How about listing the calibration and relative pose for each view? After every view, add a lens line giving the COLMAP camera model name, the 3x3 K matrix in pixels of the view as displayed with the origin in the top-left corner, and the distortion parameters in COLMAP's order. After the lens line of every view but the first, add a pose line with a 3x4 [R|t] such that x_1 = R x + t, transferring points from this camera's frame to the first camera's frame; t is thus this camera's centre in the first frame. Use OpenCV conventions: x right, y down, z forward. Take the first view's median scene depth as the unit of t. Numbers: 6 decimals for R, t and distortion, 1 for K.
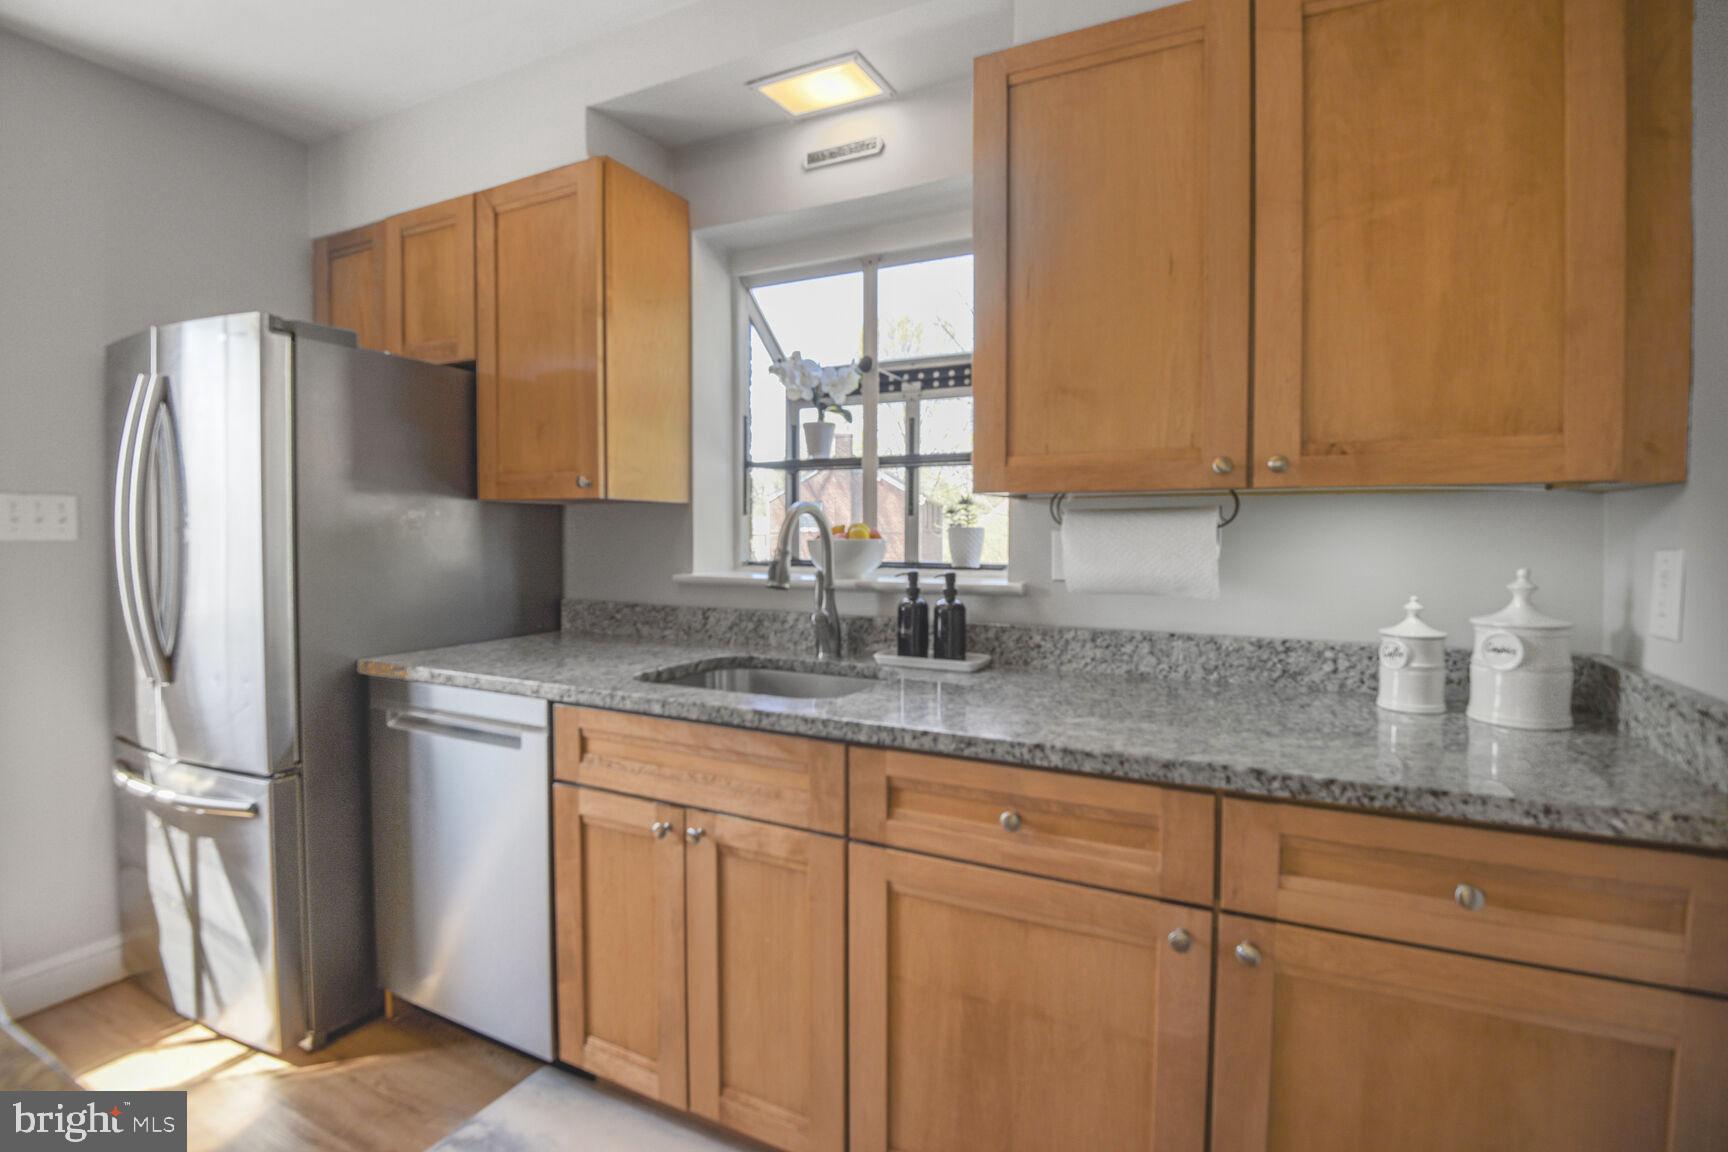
lens RADIAL K [[791.5, 0, 868.6], [0, 791.5, 555.3], [0, 0, 1]] dist [-0.041907, 0.016488]
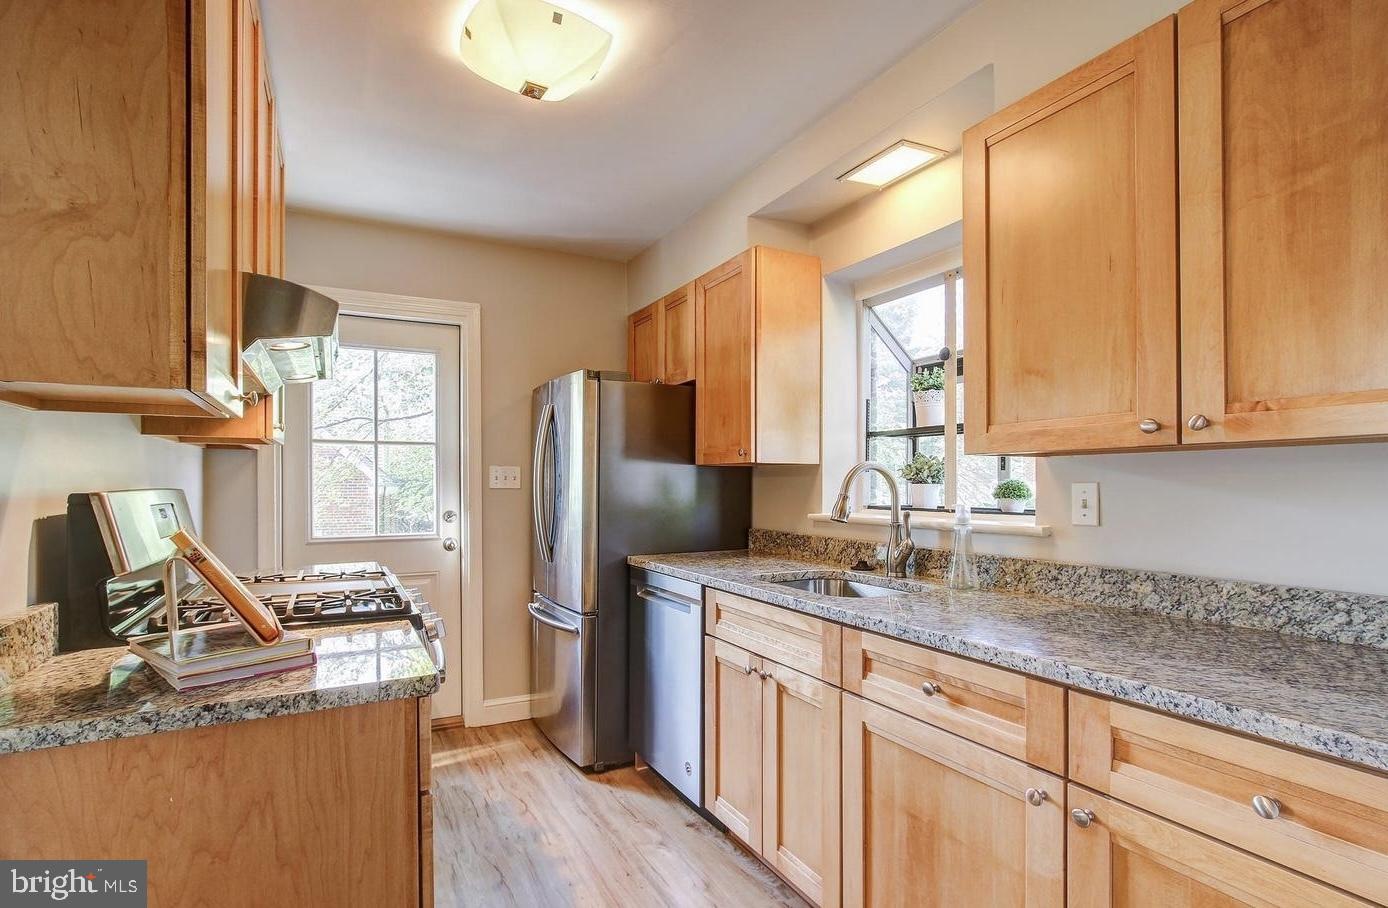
lens RADIAL K [[783.7, 0, 694.0], [0, 783.7, 454.0], [0, 0, 1]] dist [-0.078697, 0.054237]
pose [[0.770179, -0.026789, -0.637264, 0.629398], [-0.016185, 0.997975, -0.061513, 0.008340], [0.637622, 0.057690, 0.768186, -0.301119]]
